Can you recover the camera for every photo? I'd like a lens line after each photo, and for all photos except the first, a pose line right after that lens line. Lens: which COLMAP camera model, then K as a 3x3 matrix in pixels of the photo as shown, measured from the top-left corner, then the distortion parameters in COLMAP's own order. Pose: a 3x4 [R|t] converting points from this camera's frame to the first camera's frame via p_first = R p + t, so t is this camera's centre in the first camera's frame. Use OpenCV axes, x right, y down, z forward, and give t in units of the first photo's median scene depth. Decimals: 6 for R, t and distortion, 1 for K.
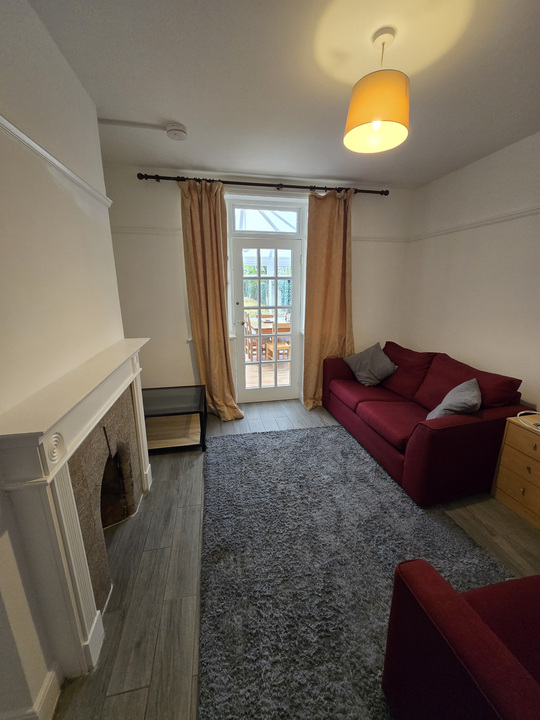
lens RADIAL K [[281.9, 0, 269.2], [0, 281.9, 356.2], [0, 0, 1]] dist [0.001924, -0.000130]
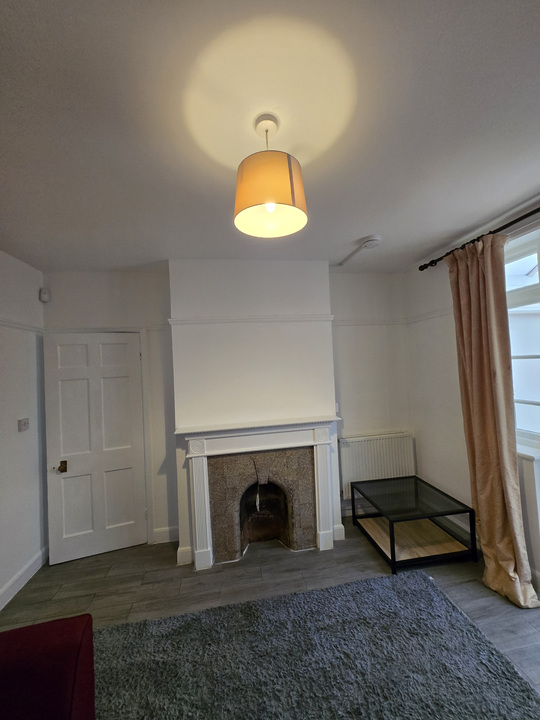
lens RADIAL K [[281.9, 0, 269.2], [0, 281.9, 356.2], [0, 0, 1]] dist [0.001924, -0.000130]
pose [[-0.037732, -0.031653, -0.998786, 0.614183], [-0.200409, 0.979431, -0.023469, -0.186029], [0.978985, 0.199281, -0.043299, 0.573142]]
